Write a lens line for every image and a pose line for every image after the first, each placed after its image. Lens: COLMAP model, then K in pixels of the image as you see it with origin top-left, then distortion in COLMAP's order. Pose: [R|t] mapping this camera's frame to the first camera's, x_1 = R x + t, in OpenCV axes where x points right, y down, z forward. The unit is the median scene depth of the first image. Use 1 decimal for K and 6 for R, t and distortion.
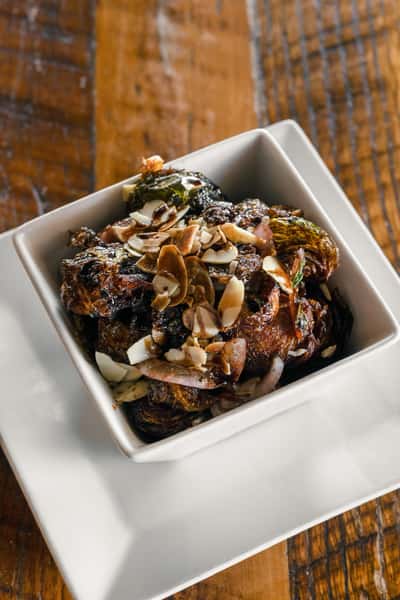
lens RADIAL K [[1768.0, 0, 200.0], [0, 1768.0, 300.0], [0, 0, 1]] dist [0.092534, 0.635140]
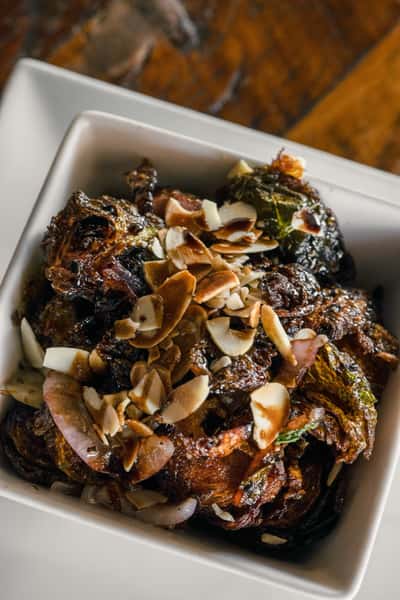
lens RADIAL K [[1768.0, 0, 200.0], [0, 1768.0, 300.0], [0, 0, 1]] dist [0.092534, 0.635140]
pose [[0.711551, 0.668553, -0.216178, 0.143014], [-0.619978, 0.742170, 0.254580, -0.204197], [0.330641, -0.047121, 0.942580, 0.344820]]
